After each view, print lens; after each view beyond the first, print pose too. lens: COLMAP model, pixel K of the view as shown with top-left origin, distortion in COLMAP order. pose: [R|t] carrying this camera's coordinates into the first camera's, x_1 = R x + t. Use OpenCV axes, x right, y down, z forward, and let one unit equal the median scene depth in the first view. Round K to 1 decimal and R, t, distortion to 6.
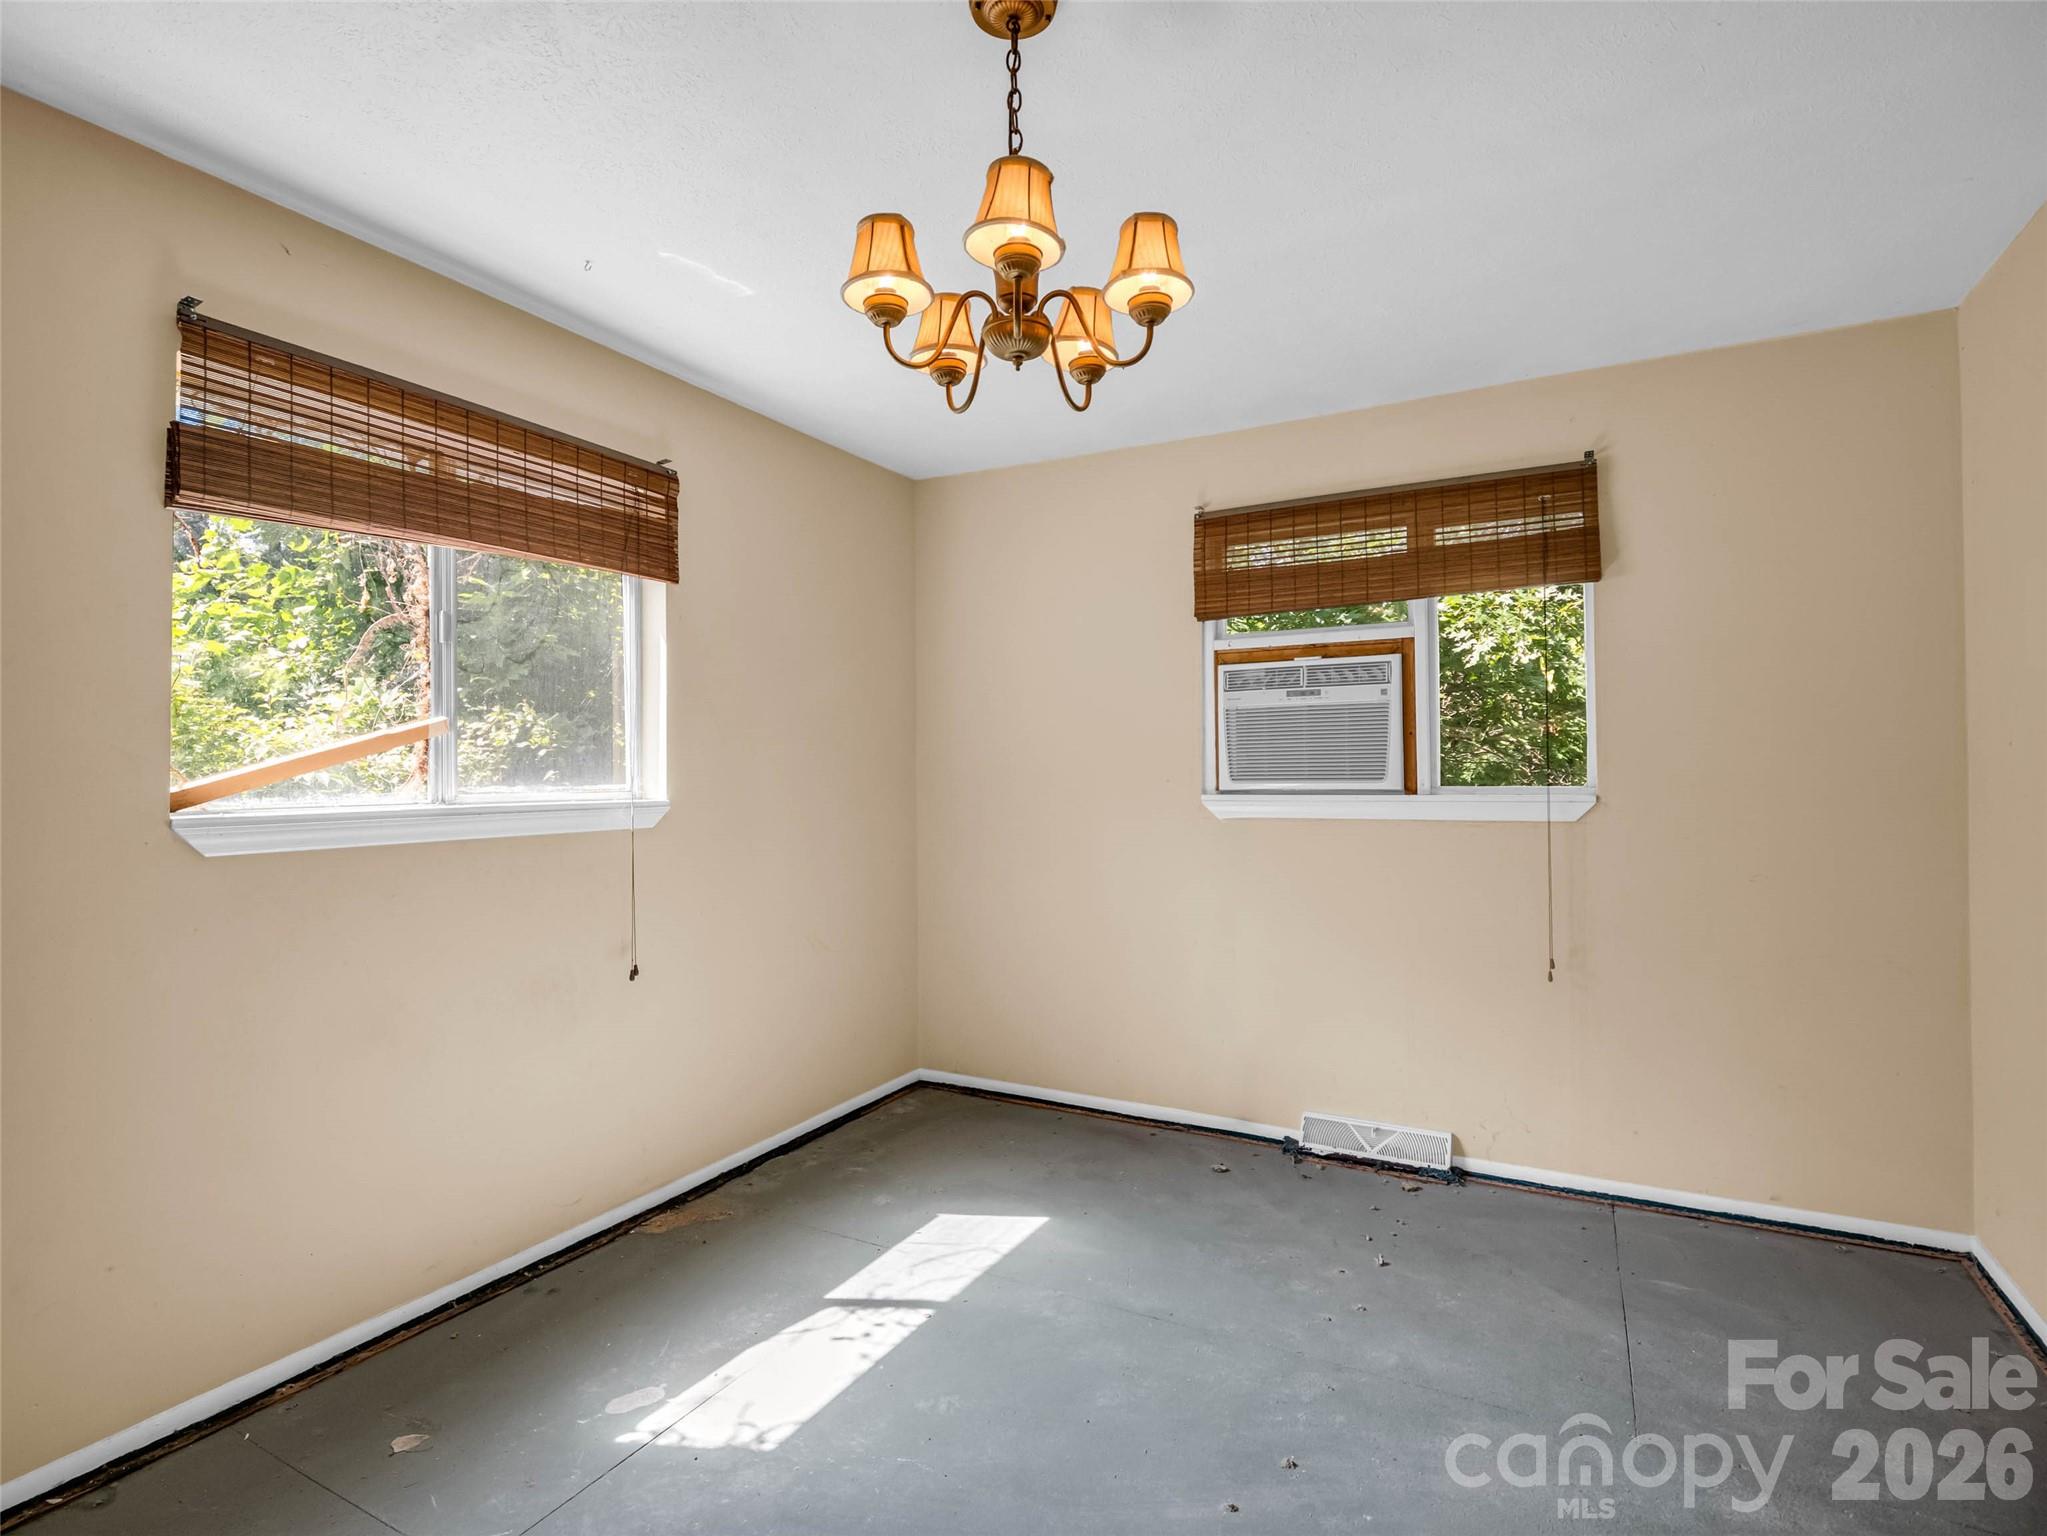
lens RADIAL K [[1016.8, 0, 1025.2], [0, 1016.8, 753.7], [0, 0, 1]] dist [-0.010175, -0.001688]
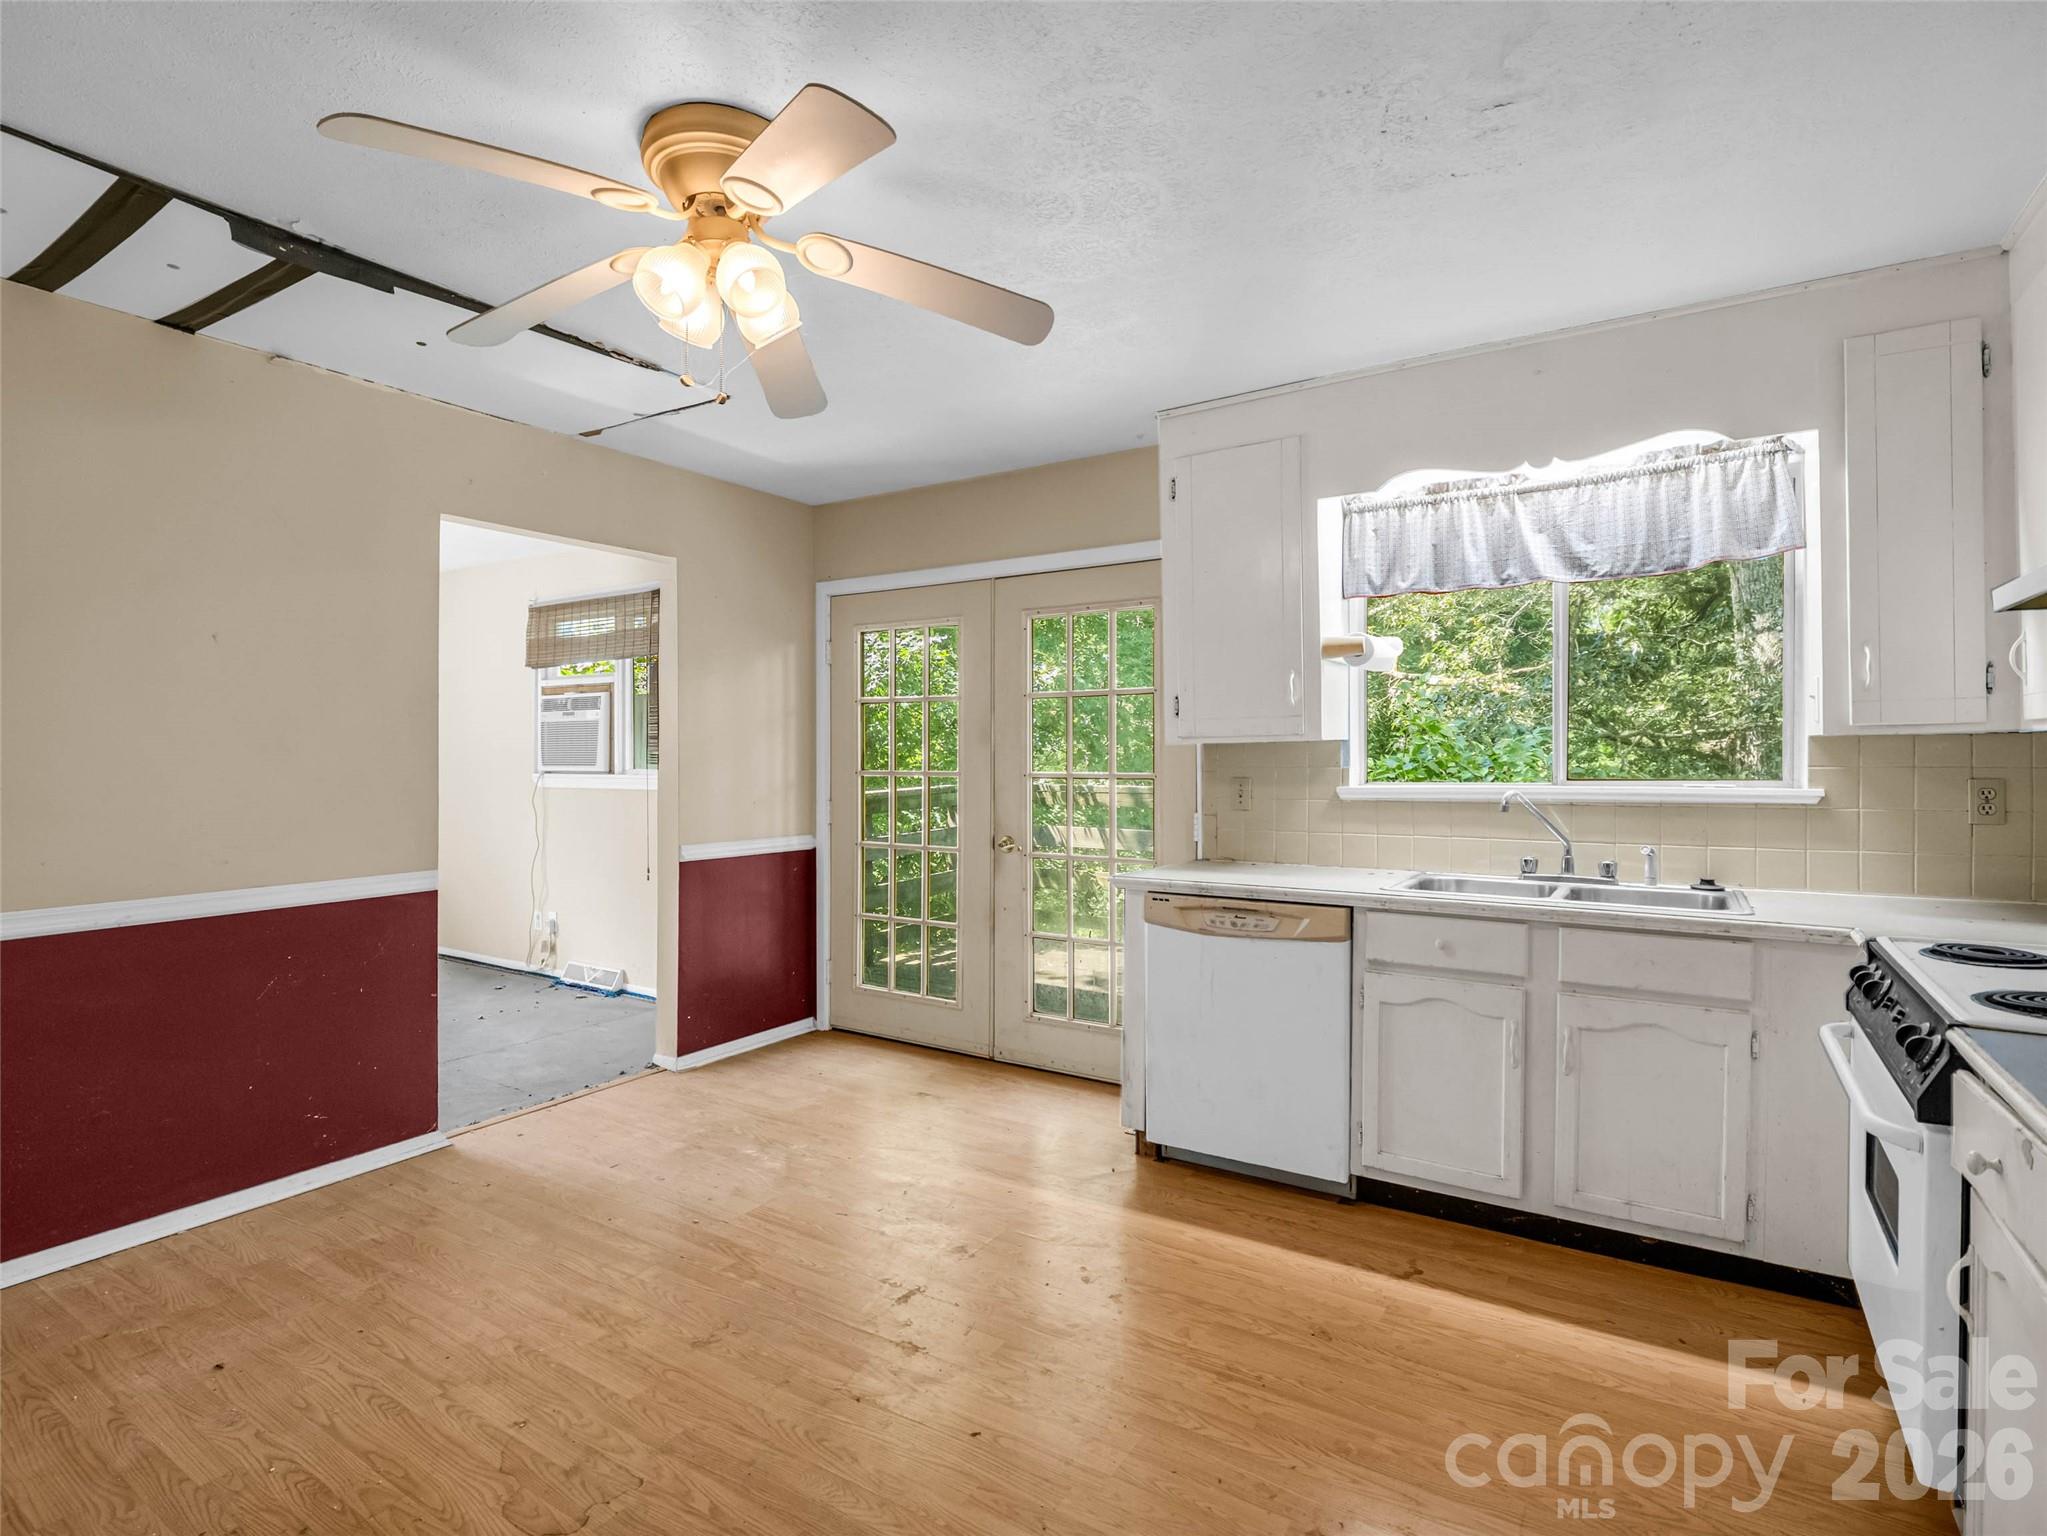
lens RADIAL K [[1016.8, 0, 1016.5], [0, 1016.8, 764.8], [0, 0, 1]] dist [-0.010175, -0.001688]
pose [[0.998205, 0.011439, -0.058795, 1.107667], [-0.010491, 0.999810, 0.016404, -0.010322], [0.058971, -0.015758, 0.998135, -0.634563]]
